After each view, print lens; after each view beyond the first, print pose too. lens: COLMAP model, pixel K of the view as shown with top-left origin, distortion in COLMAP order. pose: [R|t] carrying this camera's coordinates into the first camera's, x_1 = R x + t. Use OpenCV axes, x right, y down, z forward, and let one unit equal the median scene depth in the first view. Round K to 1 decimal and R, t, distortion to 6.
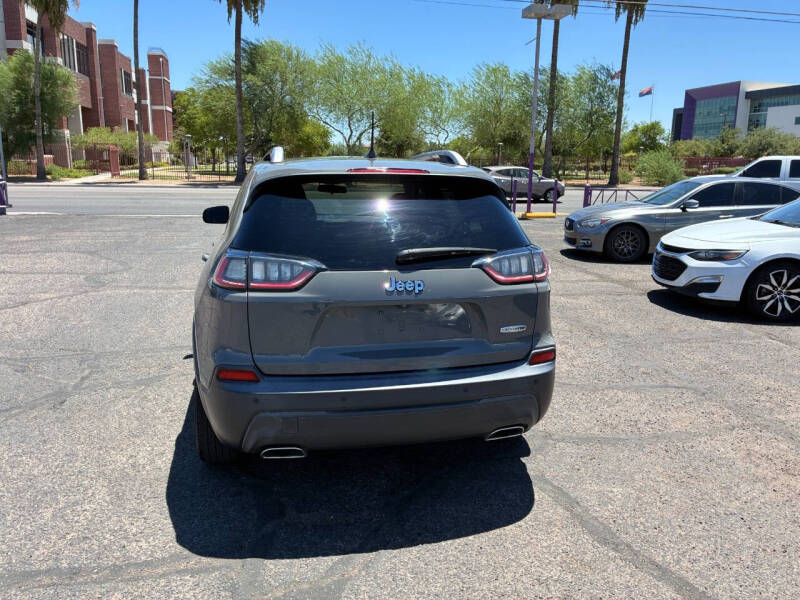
lens RADIAL K [[608.2, 0, 401.2], [0, 608.2, 282.1], [0, 0, 1]] dist [0.053196, -0.064300]
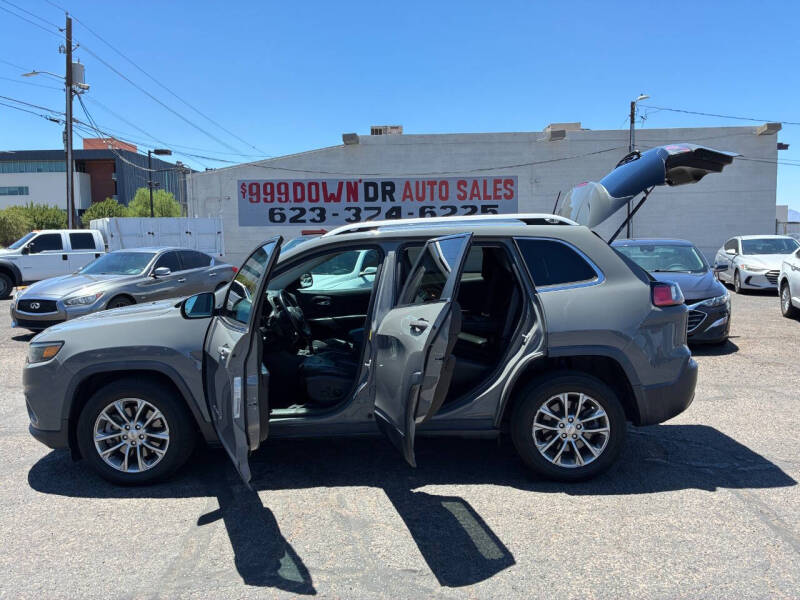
lens RADIAL K [[608.2, 0, 403.3], [0, 608.2, 291.8], [0, 0, 1]] dist [0.053196, -0.064300]
pose [[0.245135, -0.102719, 0.964032, -0.262110], [0.204078, 0.977558, 0.052267, -0.033043], [-0.947766, 0.183925, 0.260597, 0.170591]]
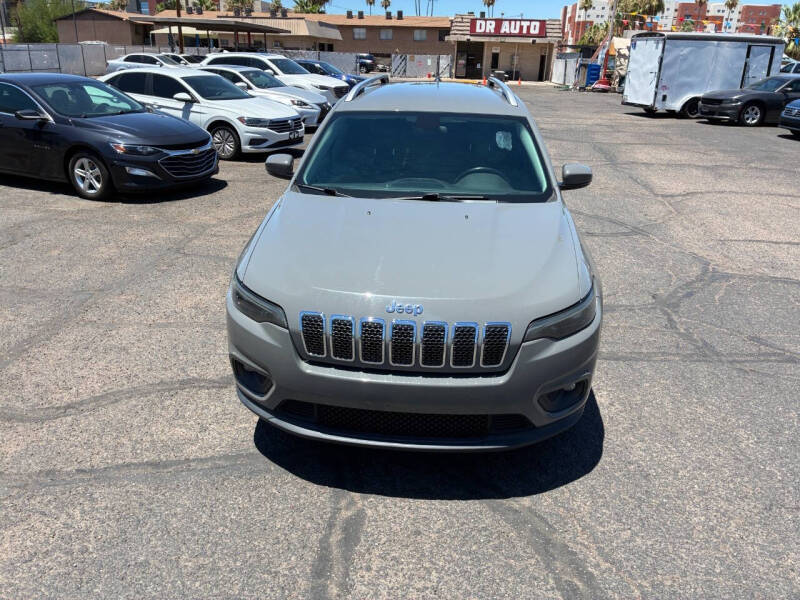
lens RADIAL K [[608.2, 0, 397.6], [0, 608.2, 294.2], [0, 0, 1]] dist [0.053196, -0.064300]
pose [[-0.952674, -0.144697, 0.267347, -0.085333], [0.020213, 0.847353, 0.530645, -0.107294], [-0.303320, 0.510936, -0.804327, 0.478051]]
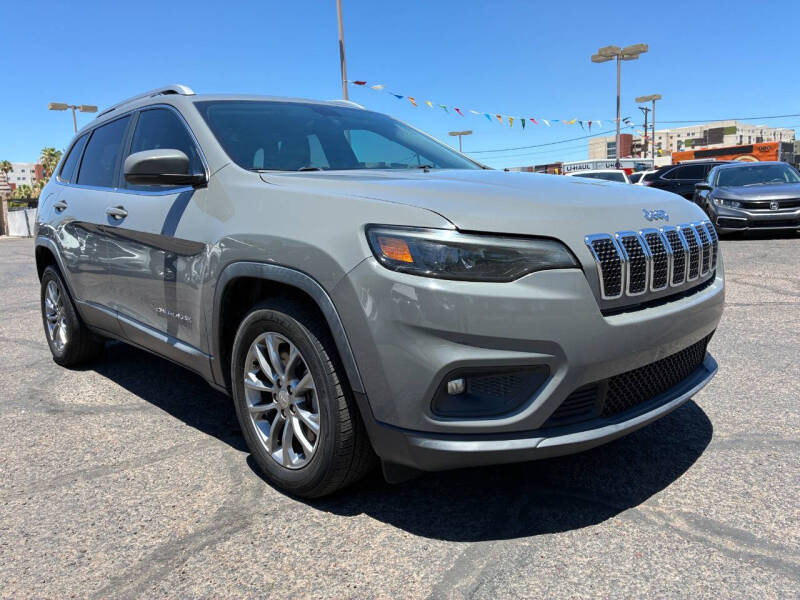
lens RADIAL K [[608.2, 0, 398.9], [0, 608.2, 295.5], [0, 0, 1]] dist [0.053196, -0.064300]
pose [[-0.859007, 0.097317, -0.502629, 0.042331], [-0.064895, 0.953150, 0.295454, -0.048740], [0.507833, 0.286415, -0.812448, 0.439200]]
